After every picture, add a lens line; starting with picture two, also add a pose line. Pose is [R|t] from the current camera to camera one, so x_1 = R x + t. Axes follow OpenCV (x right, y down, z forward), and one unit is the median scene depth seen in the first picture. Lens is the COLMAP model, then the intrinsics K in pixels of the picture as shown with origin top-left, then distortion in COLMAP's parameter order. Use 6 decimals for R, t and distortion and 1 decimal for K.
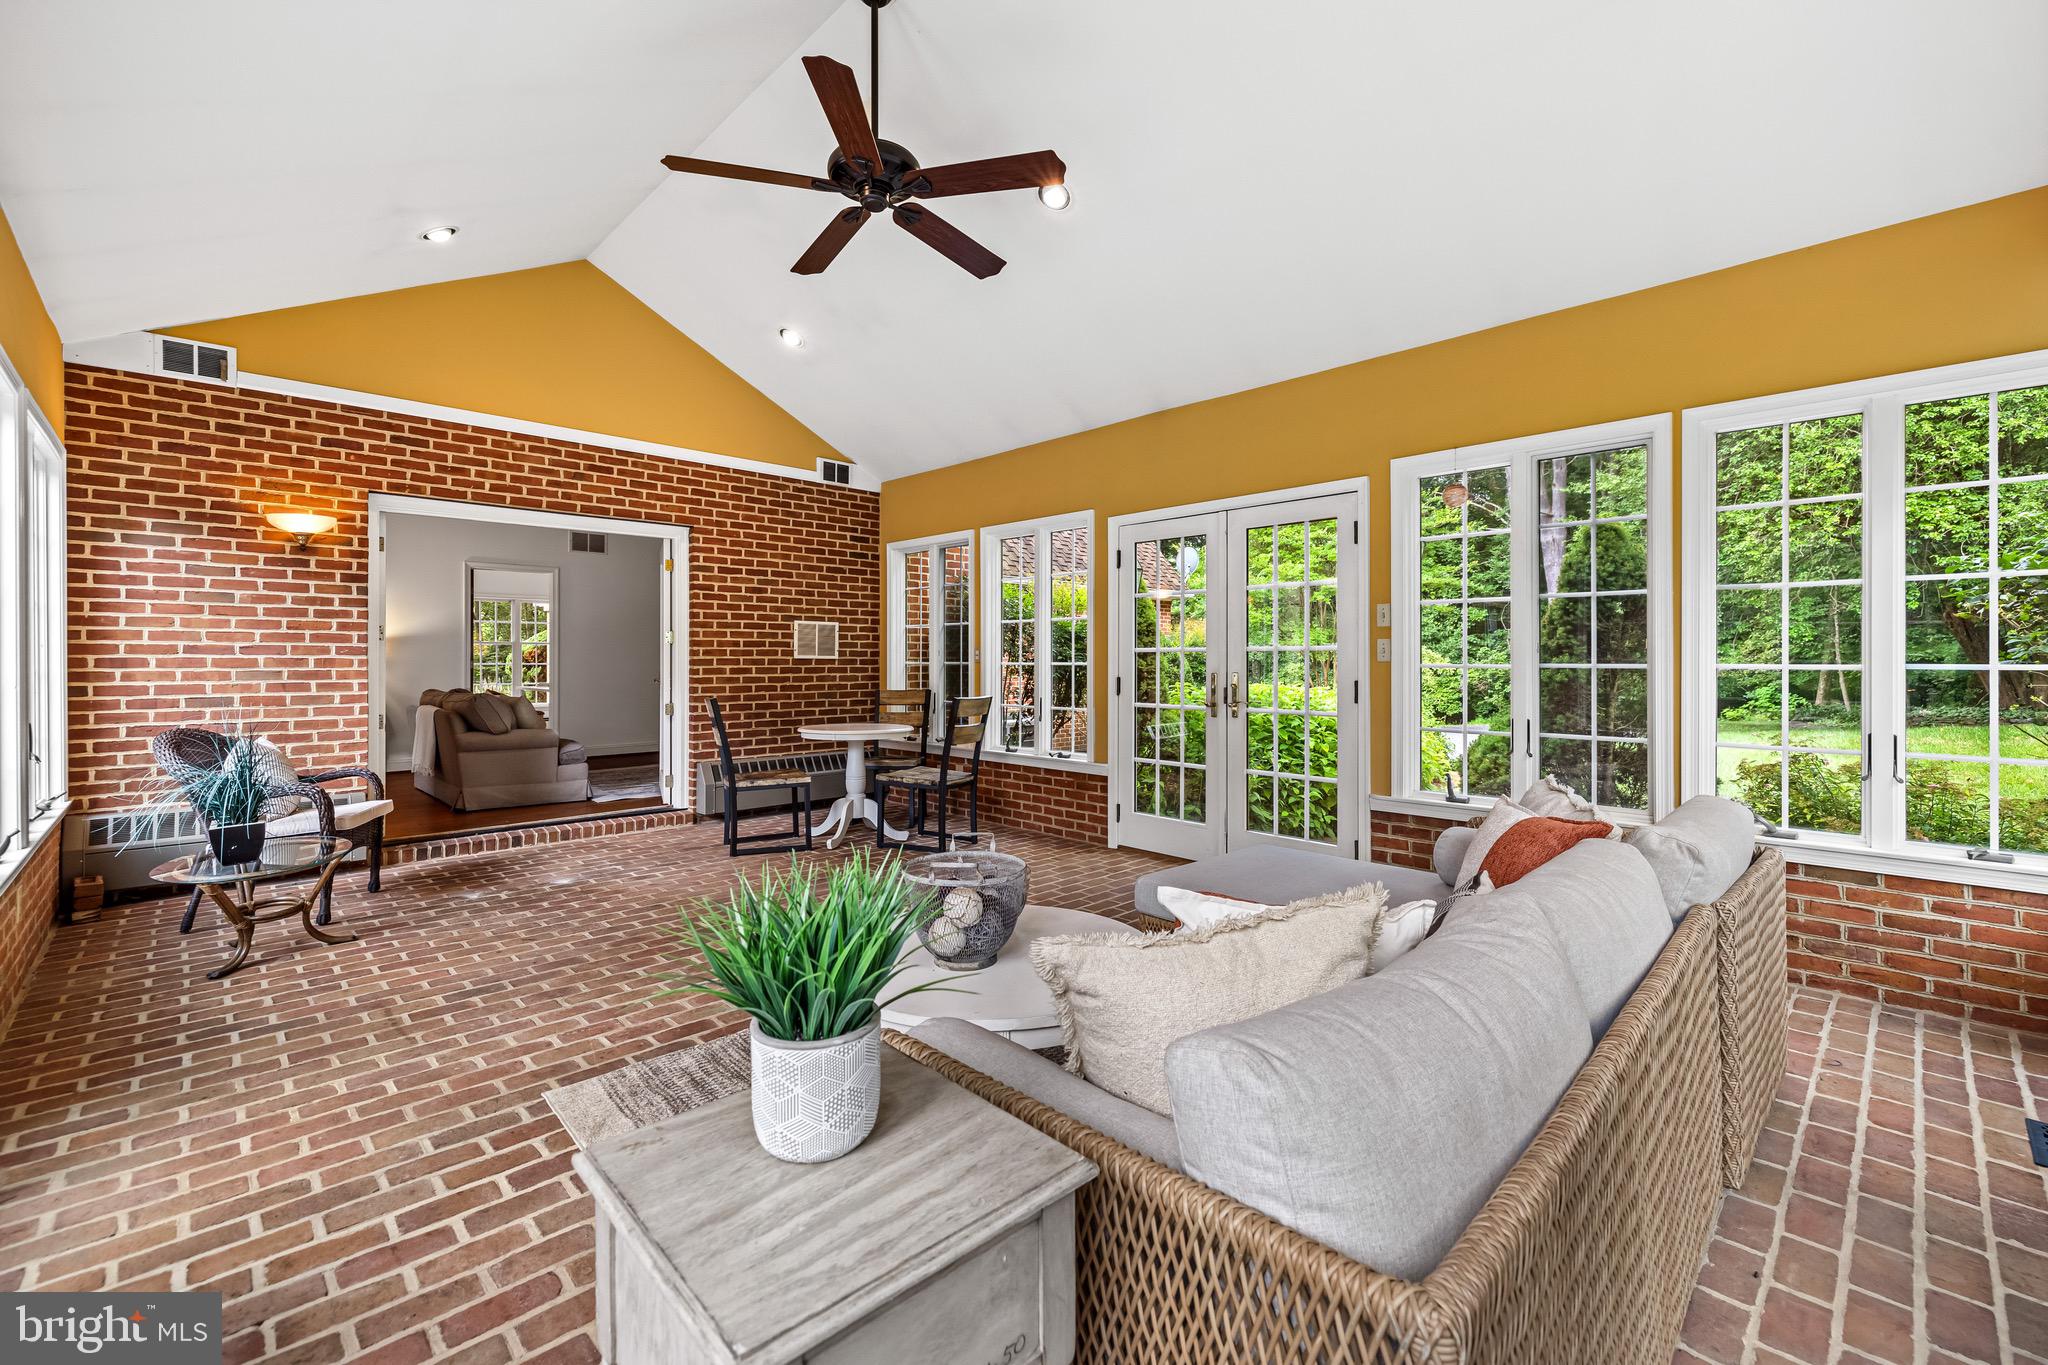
lens RADIAL K [[861.1, 0, 1030.3], [0, 861.1, 667.1], [0, 0, 1]] dist [0.006790, 0.000357]
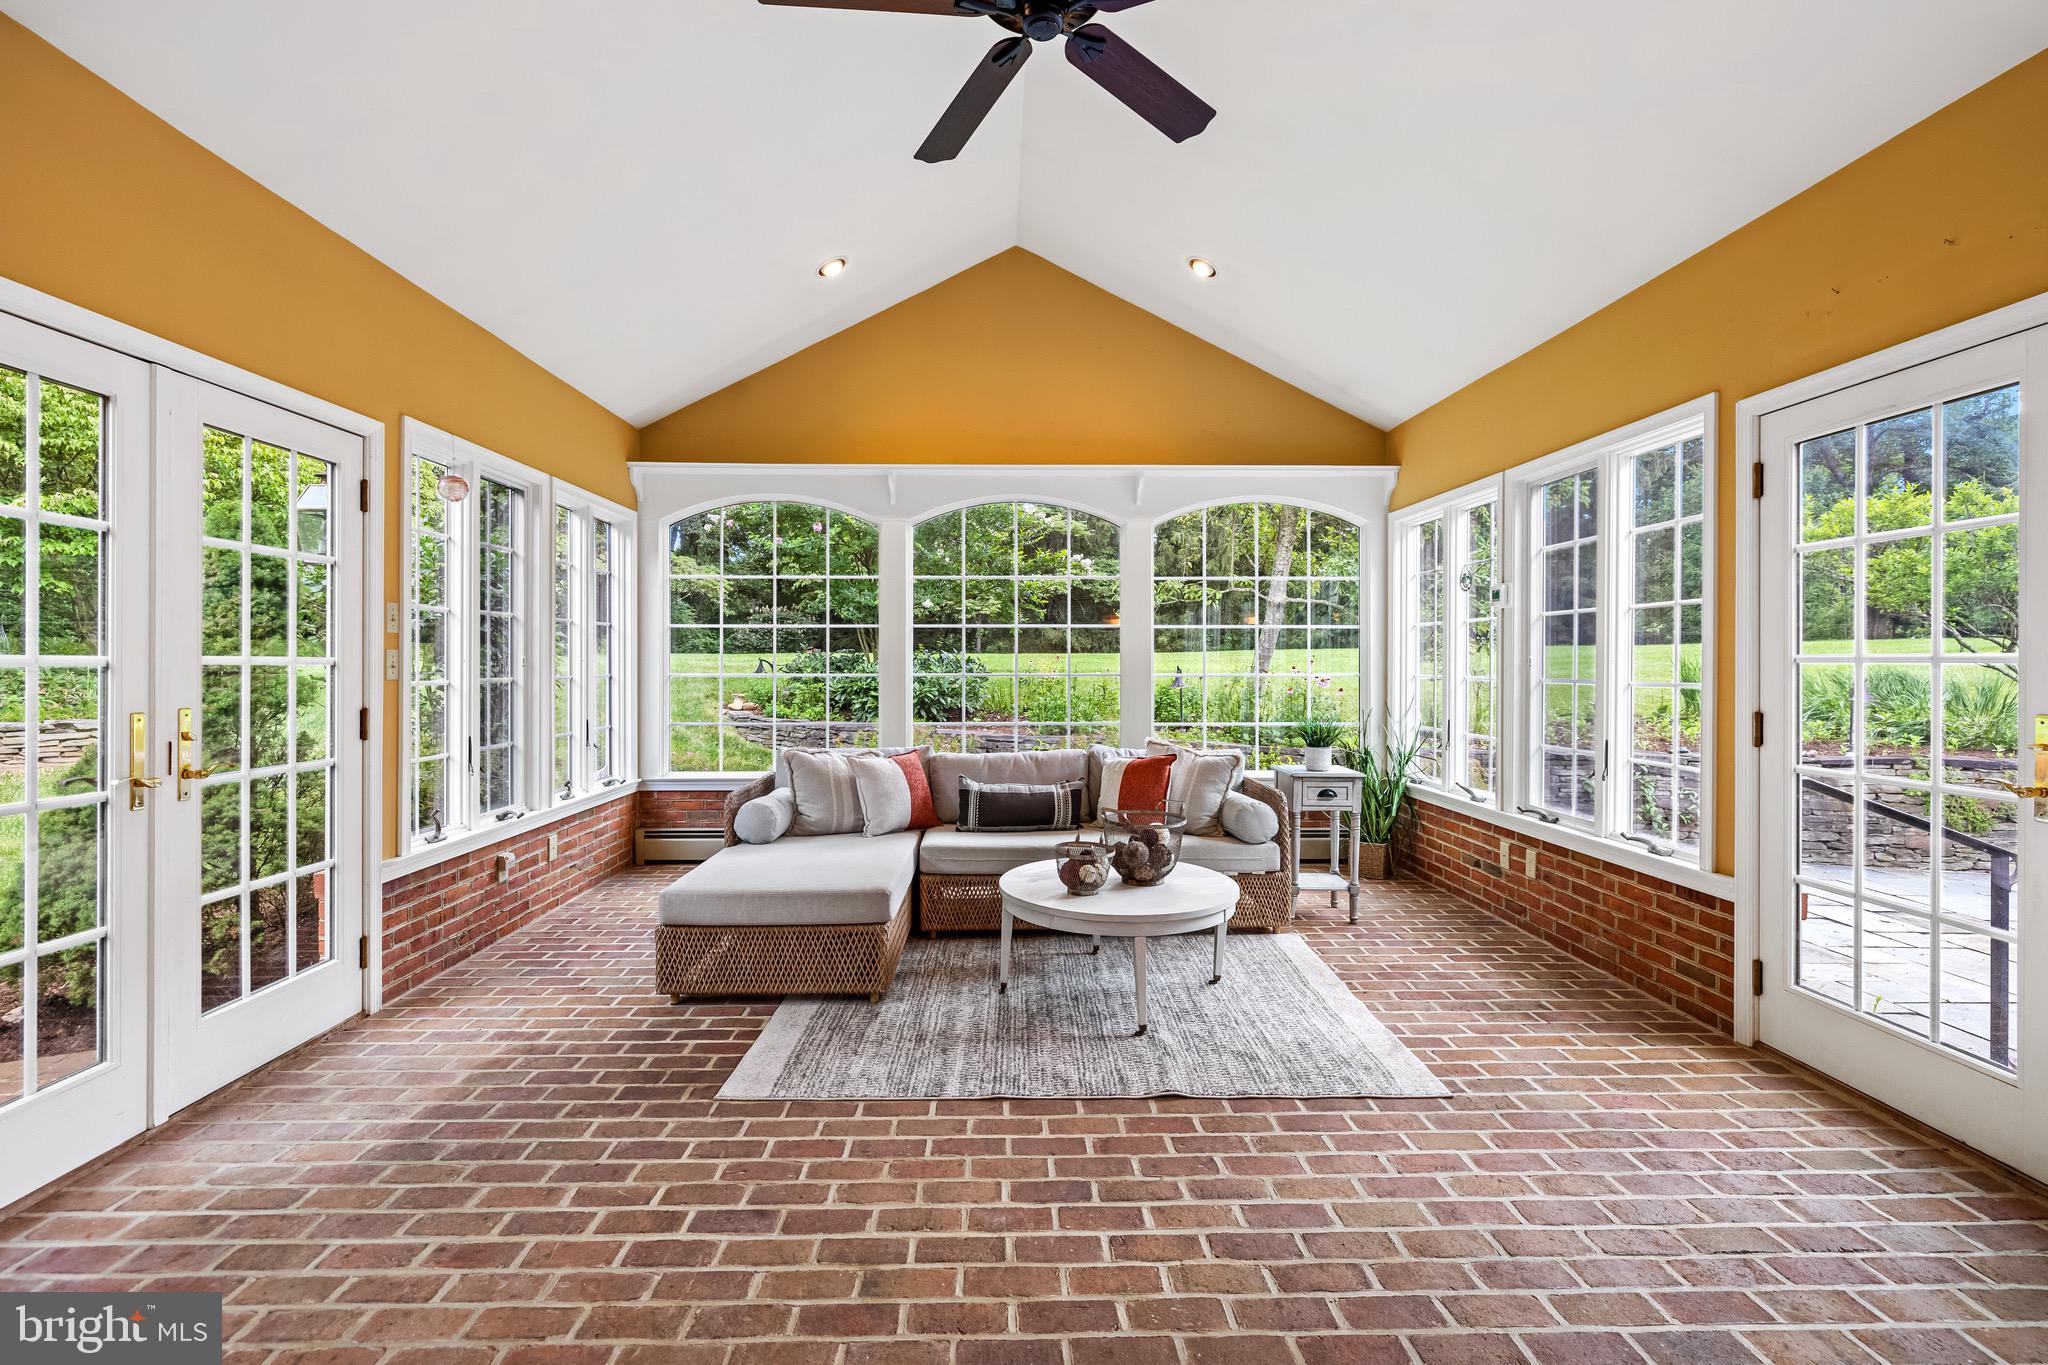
lens RADIAL K [[912.5, 0, 1020.8], [0, 912.5, 664.8], [0, 0, 1]] dist [-0.002086, 0.000568]
pose [[-0.724866, 0.002796, 0.688884, -0.604898], [0.009891, 0.999931, 0.006349, -0.020631], [-0.688819, 0.011416, -0.724843, 1.371091]]
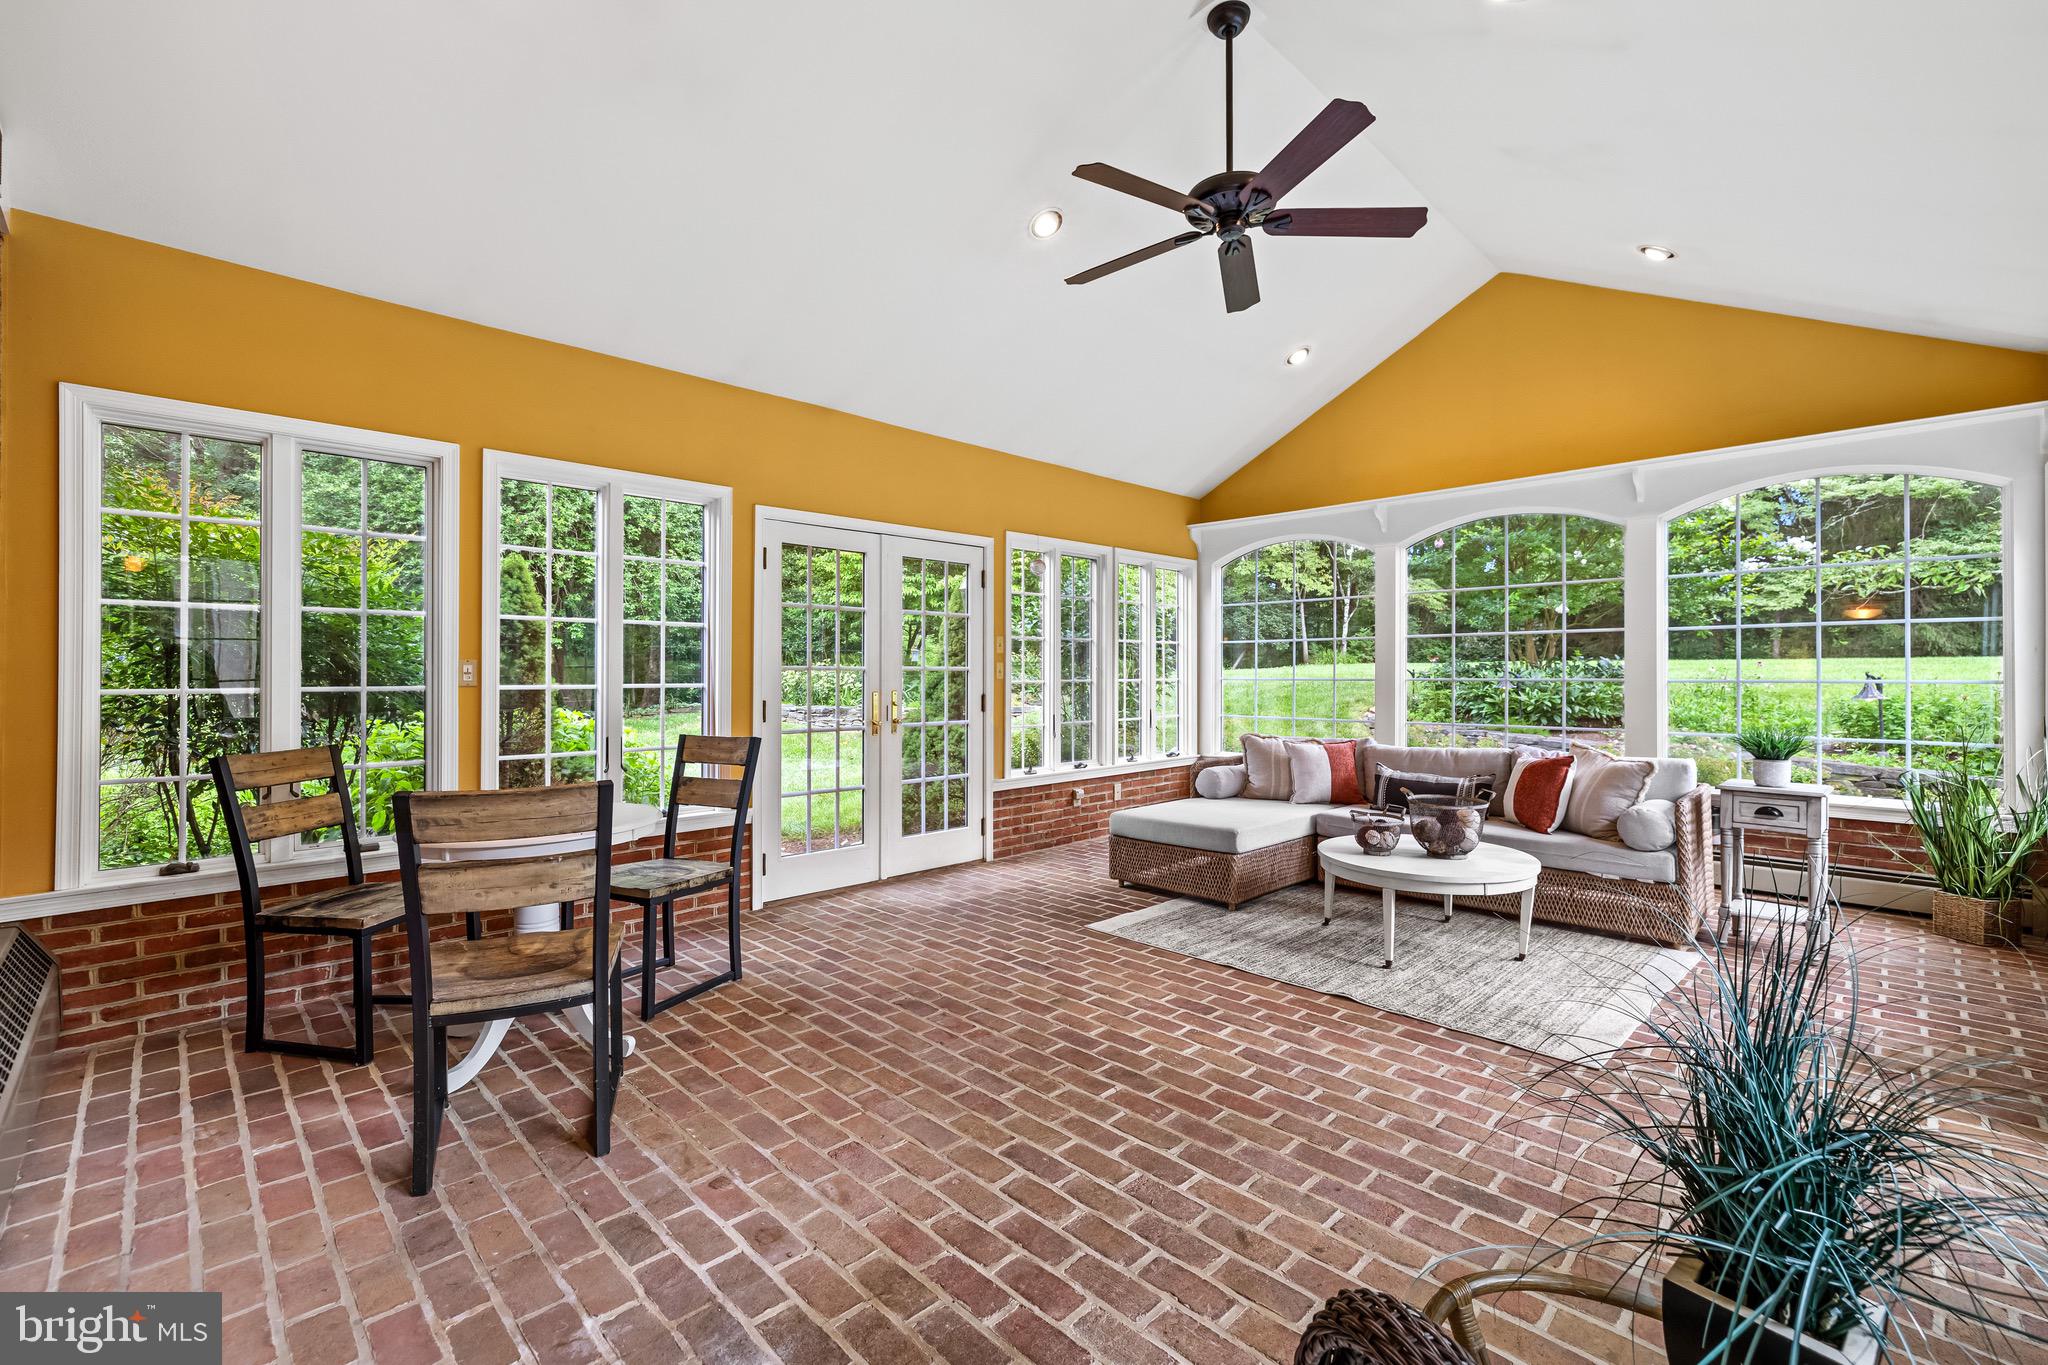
lens RADIAL K [[861.1, 0, 1030.3], [0, 861.1, 667.1], [0, 0, 1]] dist [0.006790, 0.000357]
pose [[-0.013885, 0.011879, 0.999833, -1.067270], [0.012617, 0.999852, -0.011704, -0.009119], [-0.999824, 0.012453, -0.014033, 1.112504]]
